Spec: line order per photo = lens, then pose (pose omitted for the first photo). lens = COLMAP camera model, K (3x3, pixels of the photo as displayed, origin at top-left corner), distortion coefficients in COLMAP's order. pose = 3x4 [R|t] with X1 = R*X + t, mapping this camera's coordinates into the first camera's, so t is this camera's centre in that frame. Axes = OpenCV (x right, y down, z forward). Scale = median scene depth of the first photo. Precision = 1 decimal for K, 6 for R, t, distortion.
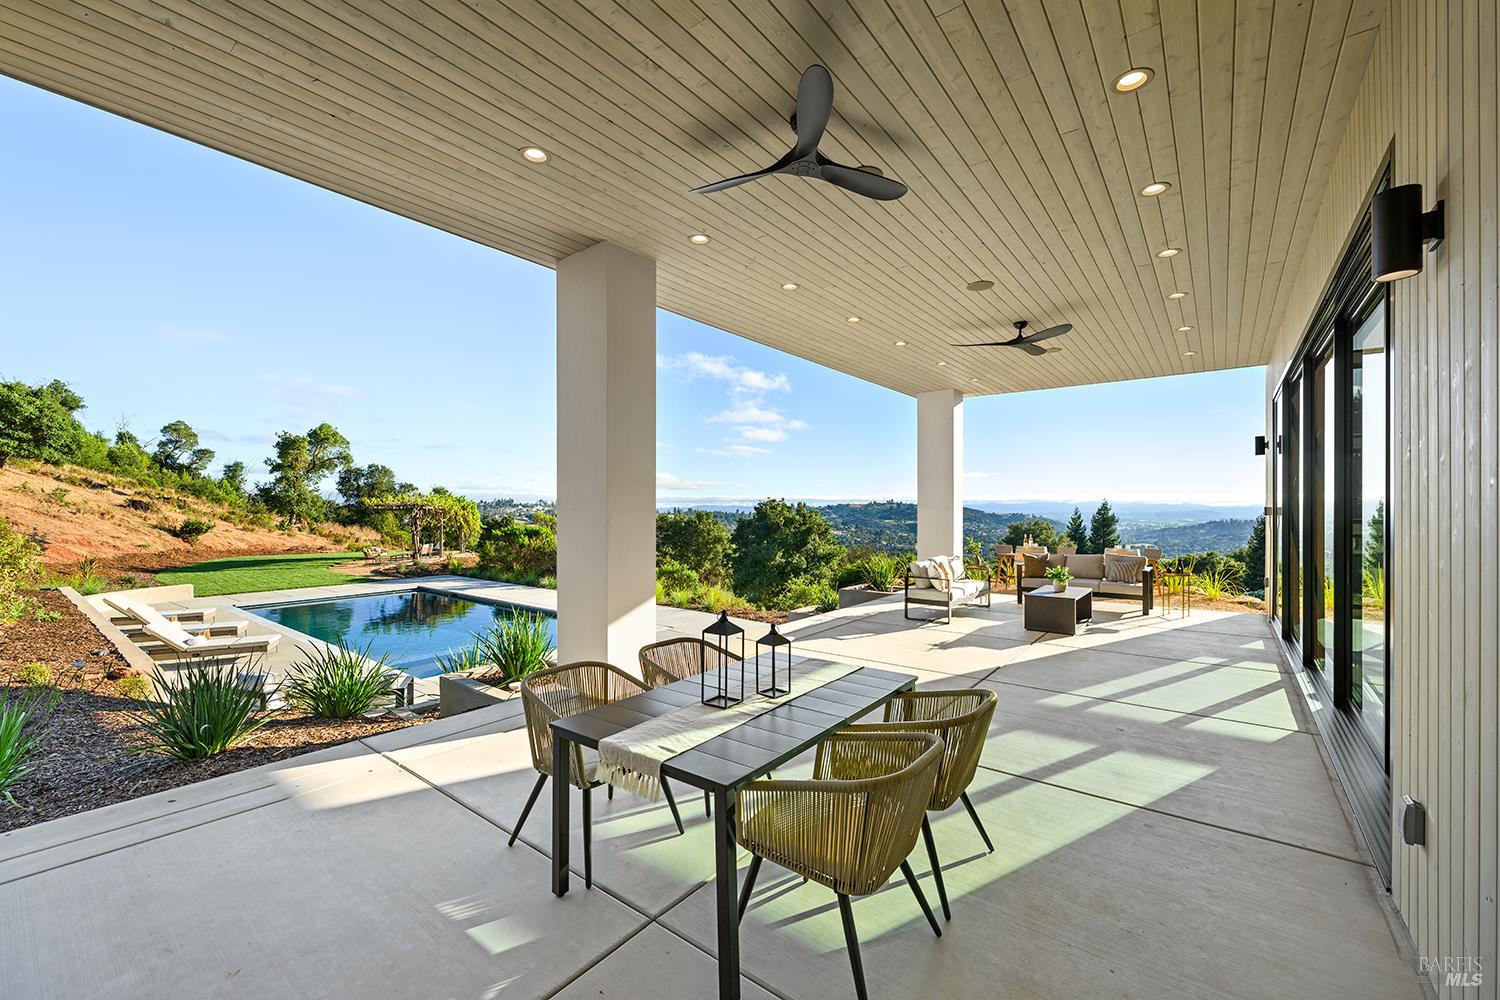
lens RADIAL K [[607.1, 0, 747.5], [0, 607.1, 504.9], [0, 0, 1]] dist [-0.000064, 0.000034]
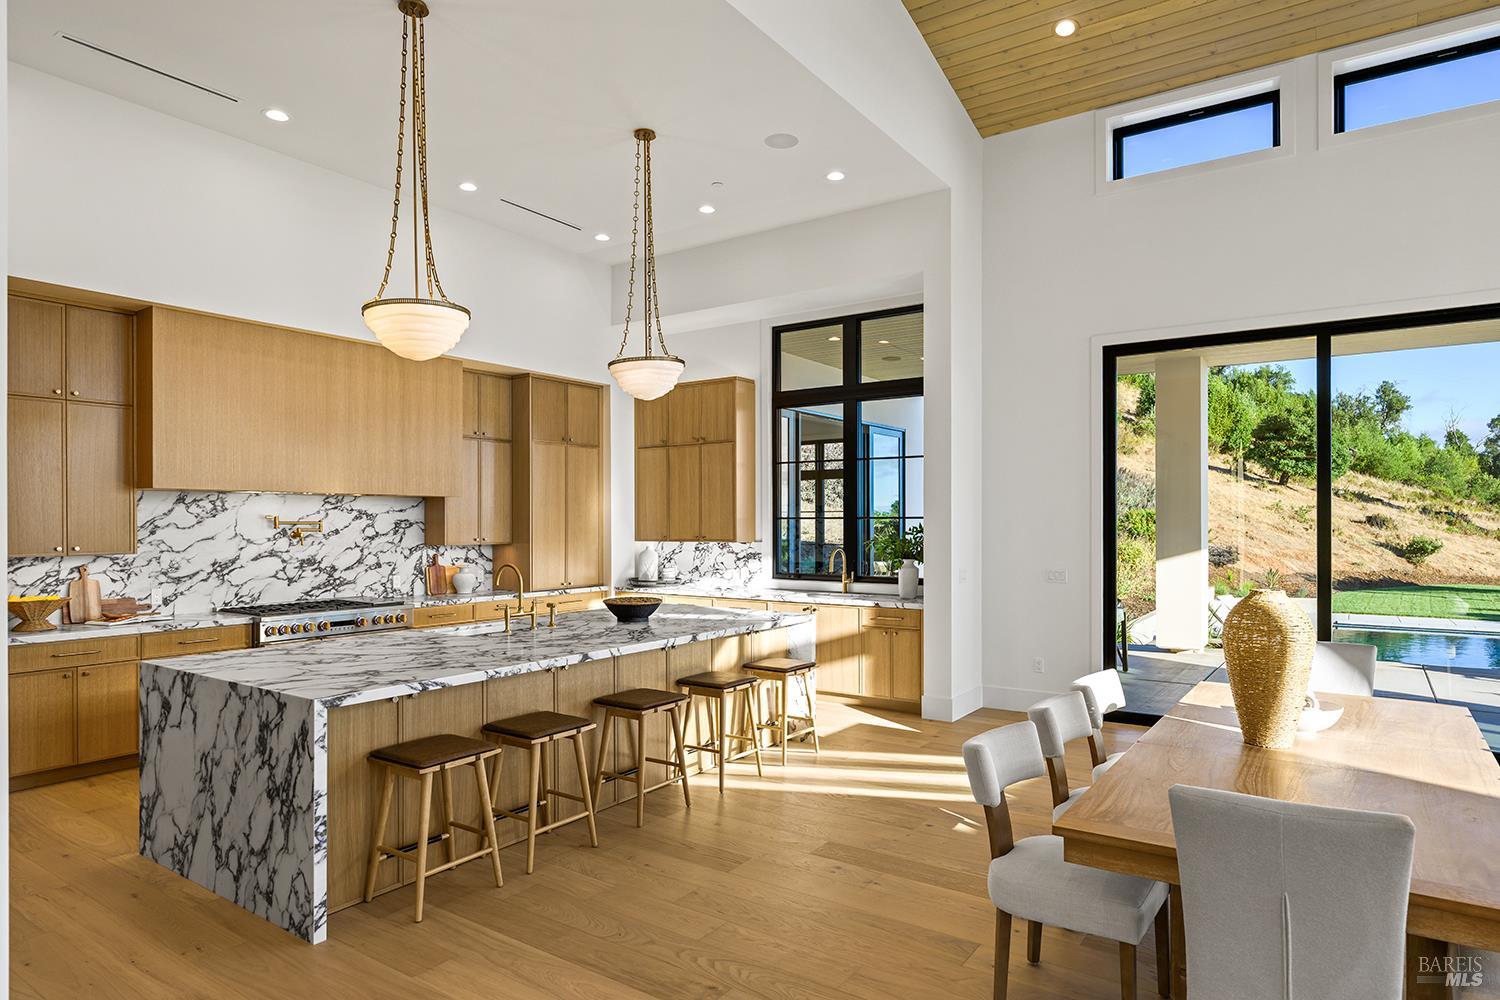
lens RADIAL K [[879.4, 0, 749.9], [0, 879.4, 510.4], [0, 0, 1]] dist [-0.000180, -0.000061]
pose [[0.054362, -0.014657, -0.998414, 0.300405], [0.004400, 0.999886, -0.014439, -0.000924], [0.998512, -0.003608, 0.054420, -0.028327]]
